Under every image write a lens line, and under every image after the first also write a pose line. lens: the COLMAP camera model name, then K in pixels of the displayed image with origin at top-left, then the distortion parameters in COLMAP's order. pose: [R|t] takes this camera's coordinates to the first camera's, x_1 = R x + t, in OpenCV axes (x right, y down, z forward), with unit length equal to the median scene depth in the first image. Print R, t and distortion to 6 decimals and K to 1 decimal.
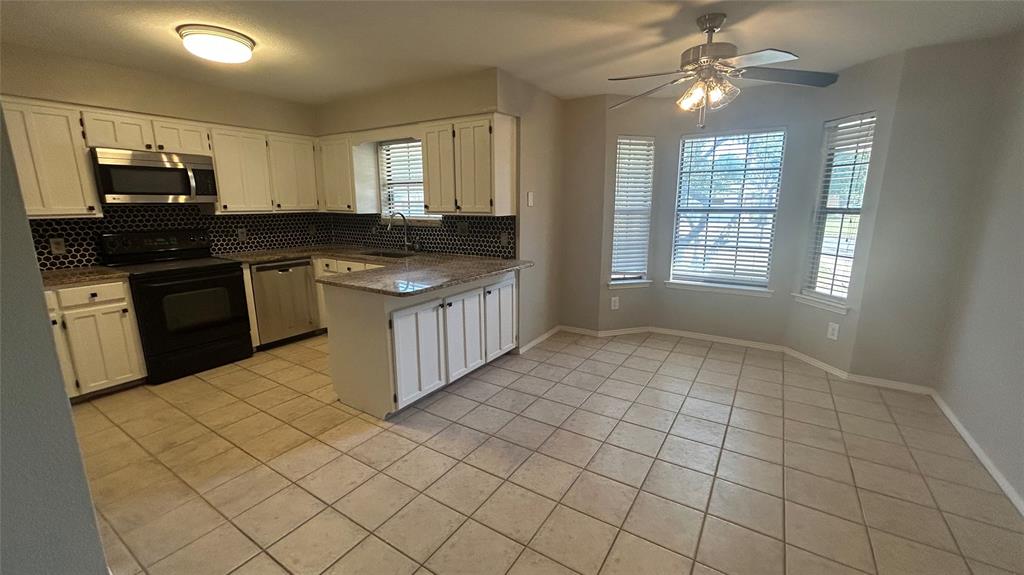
lens RADIAL K [[414.4, 0, 511.0], [0, 414.4, 288.3], [0, 0, 1]] dist [-0.000260, 0.000605]
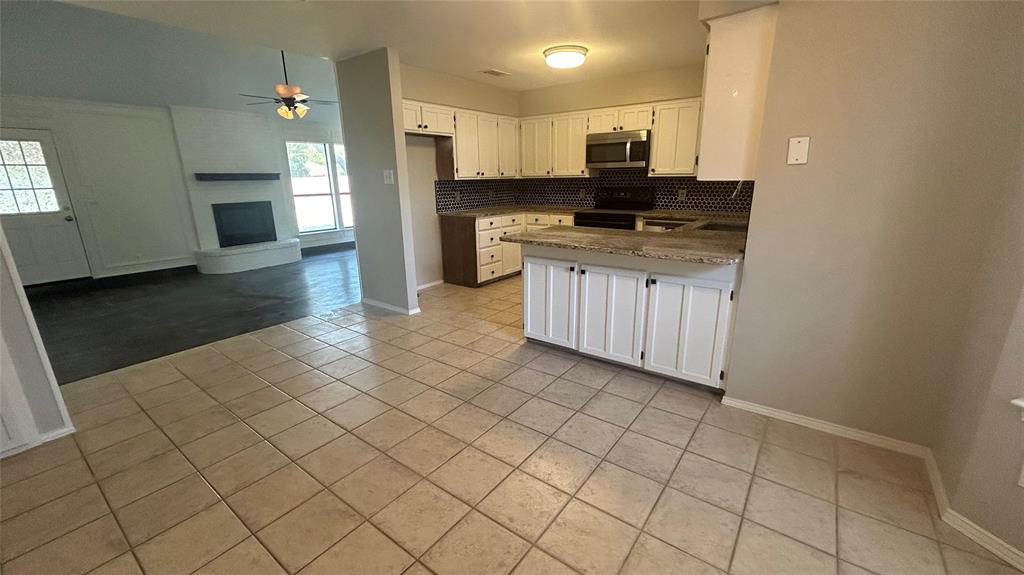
lens RADIAL K [[399.9, 0, 494.2], [0, 399.9, 284.2], [0, 0, 1]] dist [-0.001515, -0.000387]
pose [[-0.082114, 0.264661, -0.960839, 0.631401], [-0.187553, 0.942766, 0.275711, -0.124059], [0.978816, 0.202848, -0.027777, 0.682824]]
